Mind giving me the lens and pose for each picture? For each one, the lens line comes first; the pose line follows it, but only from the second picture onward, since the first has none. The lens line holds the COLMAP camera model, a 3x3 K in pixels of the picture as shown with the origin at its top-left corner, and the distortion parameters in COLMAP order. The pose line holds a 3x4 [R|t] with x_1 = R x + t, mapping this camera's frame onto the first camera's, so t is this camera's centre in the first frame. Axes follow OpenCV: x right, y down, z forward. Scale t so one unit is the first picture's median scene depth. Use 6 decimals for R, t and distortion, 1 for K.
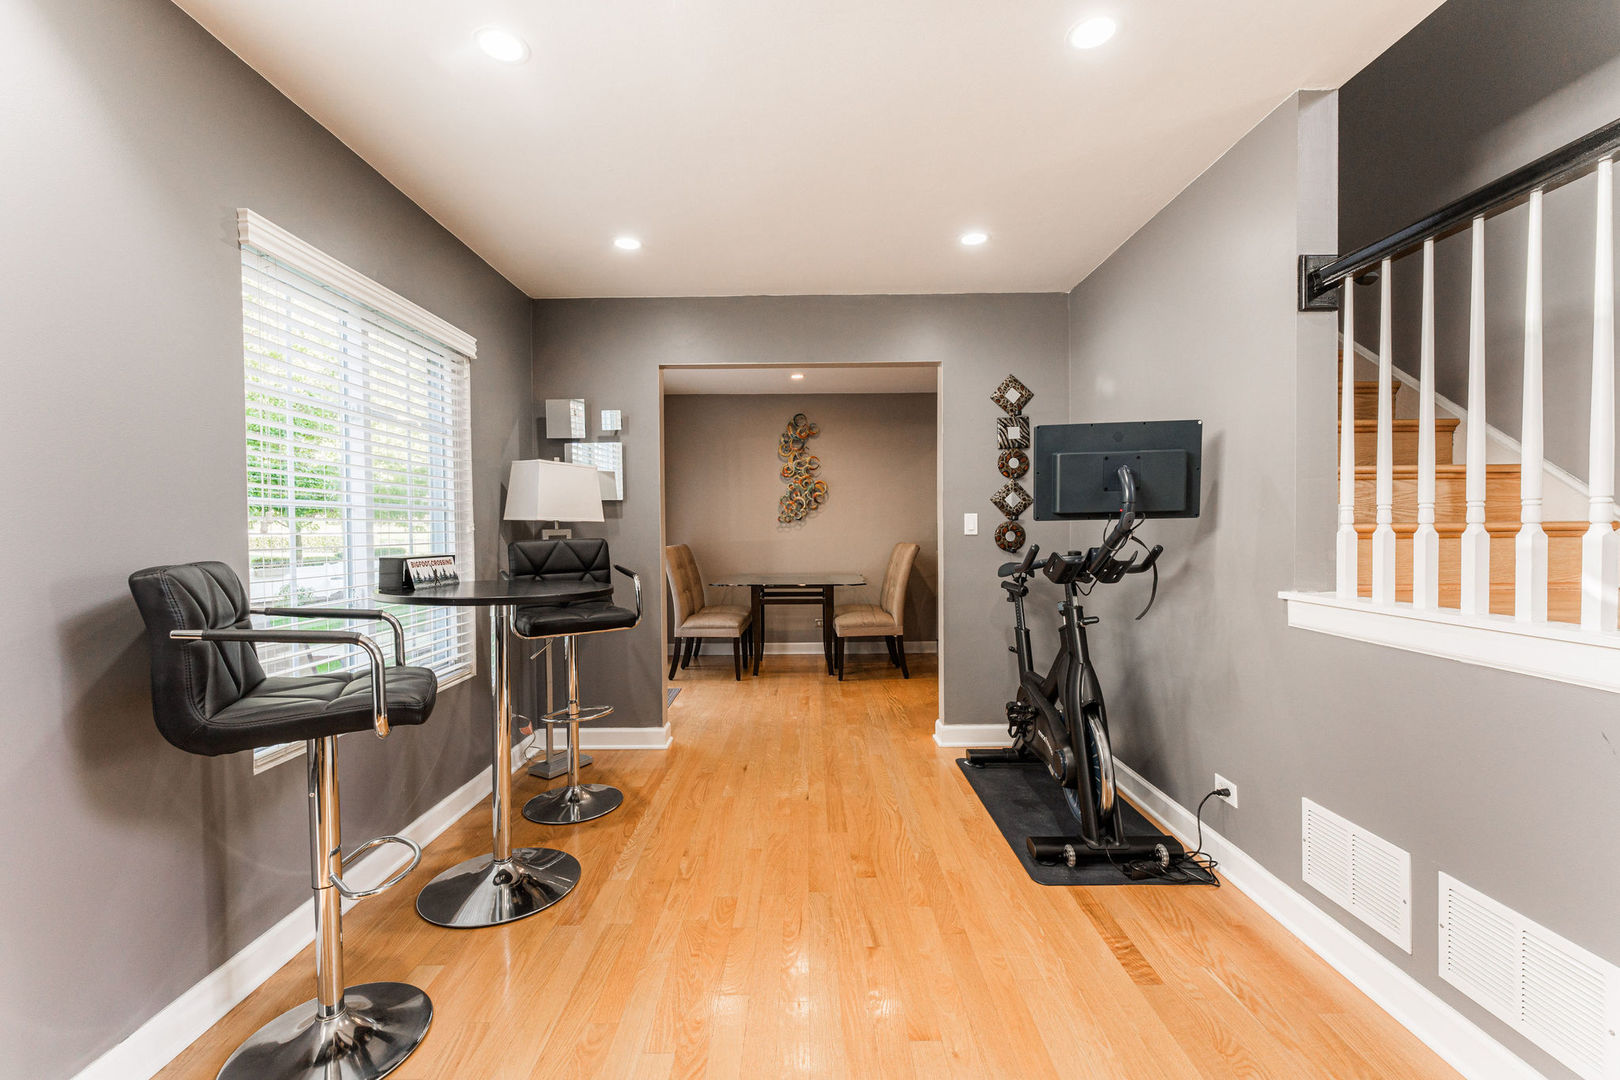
lens RADIAL K [[660.8, 0, 810.9], [0, 660.8, 535.2], [0, 0, 1]] dist [0.000689, 0.000086]
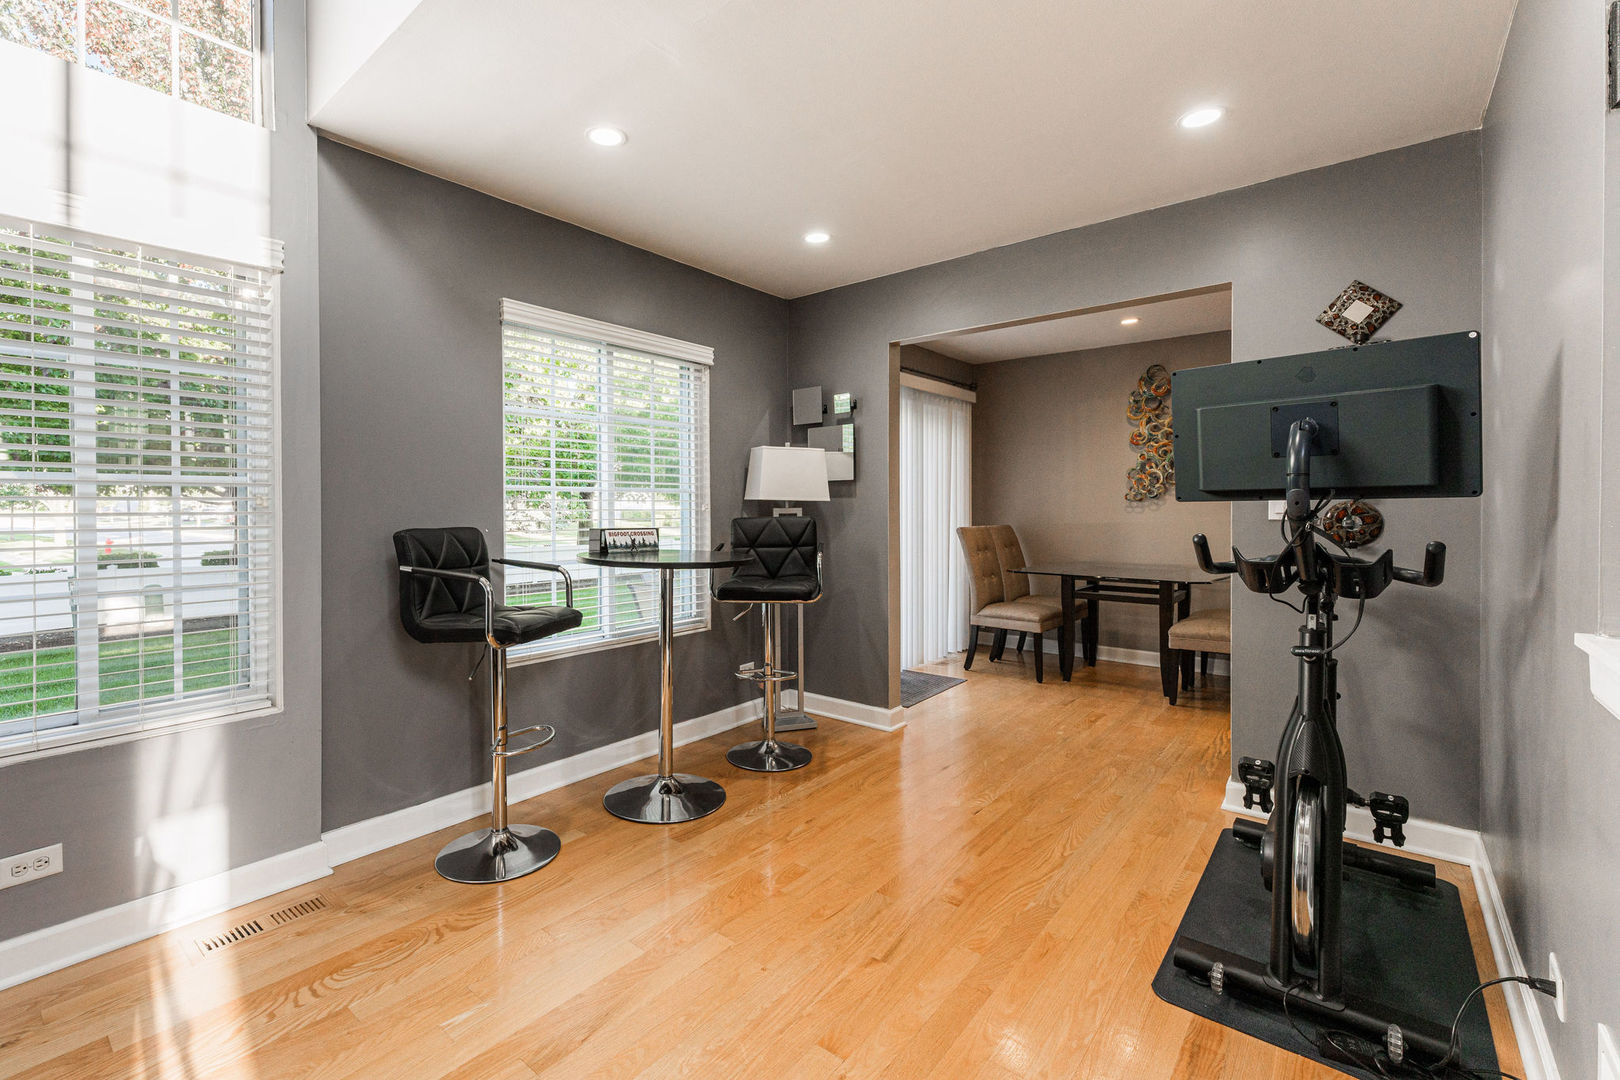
lens RADIAL K [[711.0, 0, 756.9], [0, 711.0, 510.3], [0, 0, 1]] dist [-0.000654, -0.000401]
pose [[0.757880, 0.009198, -0.652329, 0.349004], [-0.012128, 0.999926, 0.000009, -0.004490], [0.652281, 0.007905, 0.757936, 0.071528]]
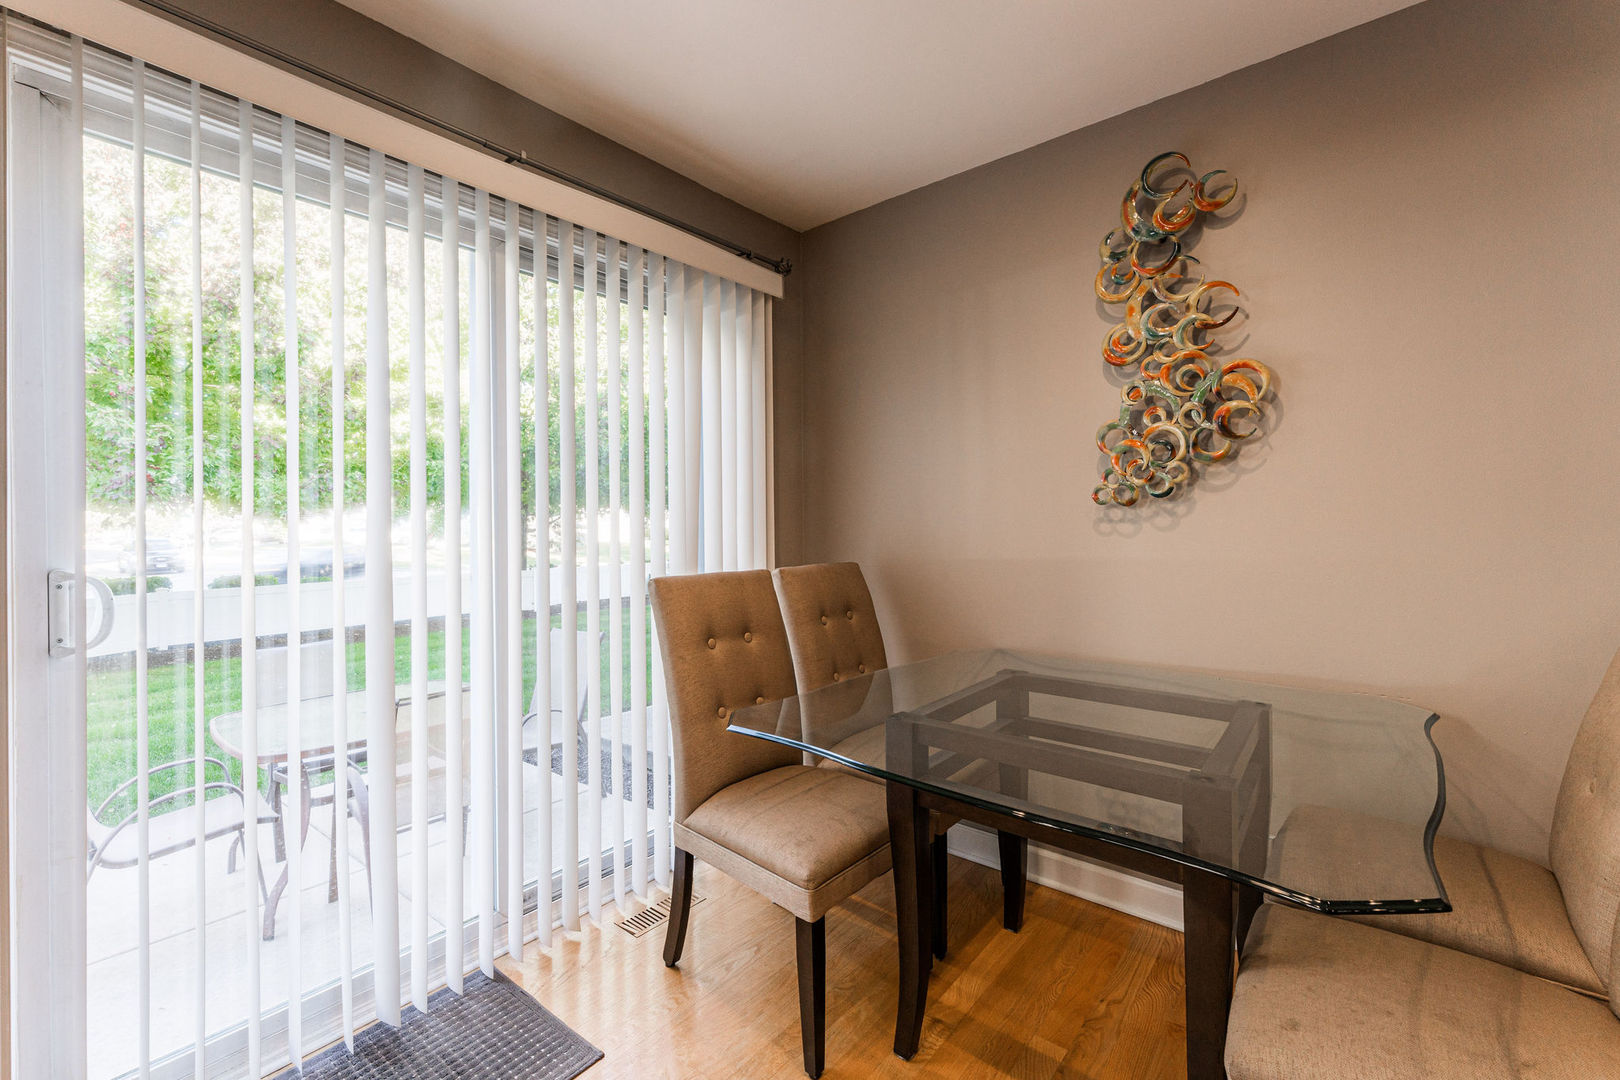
lens RADIAL K [[660.8, 0, 817.3], [0, 660.8, 518.9], [0, 0, 1]] dist [0.000689, 0.000086]
pose [[0.768416, -0.002439, -0.639946, 0.109027], [-0.002354, 0.999975, -0.006638, -0.019770], [0.639946, 0.006607, 0.768392, 1.280177]]
